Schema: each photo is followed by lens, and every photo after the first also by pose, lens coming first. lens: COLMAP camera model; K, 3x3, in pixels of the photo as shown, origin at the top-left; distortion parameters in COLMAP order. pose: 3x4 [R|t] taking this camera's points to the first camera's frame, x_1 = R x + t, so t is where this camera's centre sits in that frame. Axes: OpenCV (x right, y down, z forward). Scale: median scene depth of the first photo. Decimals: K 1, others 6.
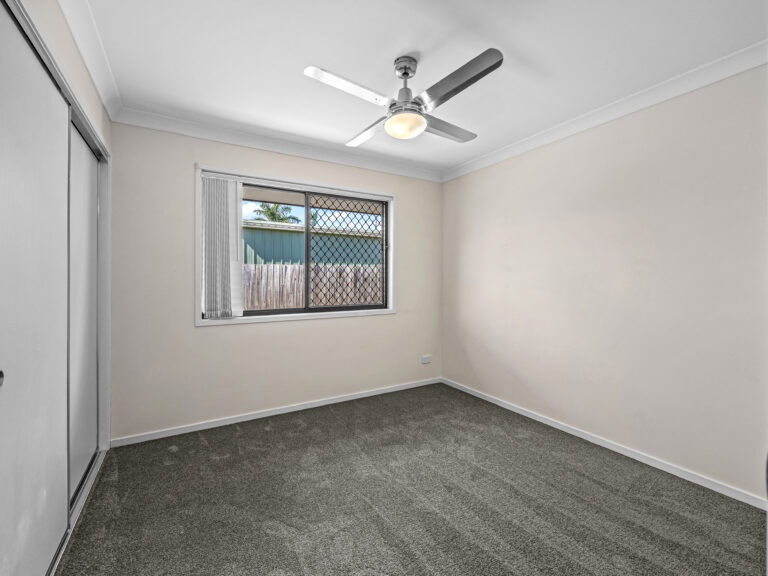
lens RADIAL K [[342.5, 0, 381.7], [0, 342.5, 279.0], [0, 0, 1]] dist [-0.001254, -0.000063]
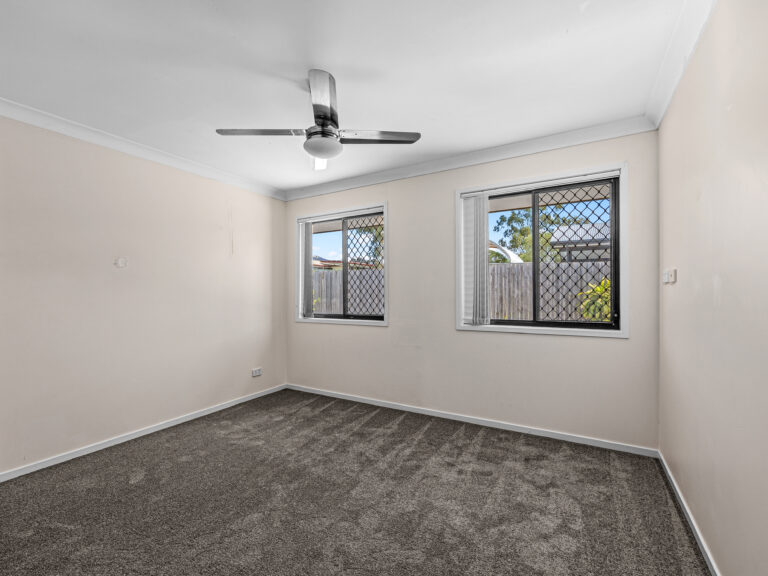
lens RADIAL K [[343.4, 0, 382.8], [0, 343.4, 291.4], [0, 0, 1]] dist [-0.002333, 0.000042]
pose [[0.485487, -0.002064, -0.874241, 0.397612], [0.010190, 0.999943, 0.003298, 0.000318], [0.874184, -0.010509, 0.485481, 0.239201]]
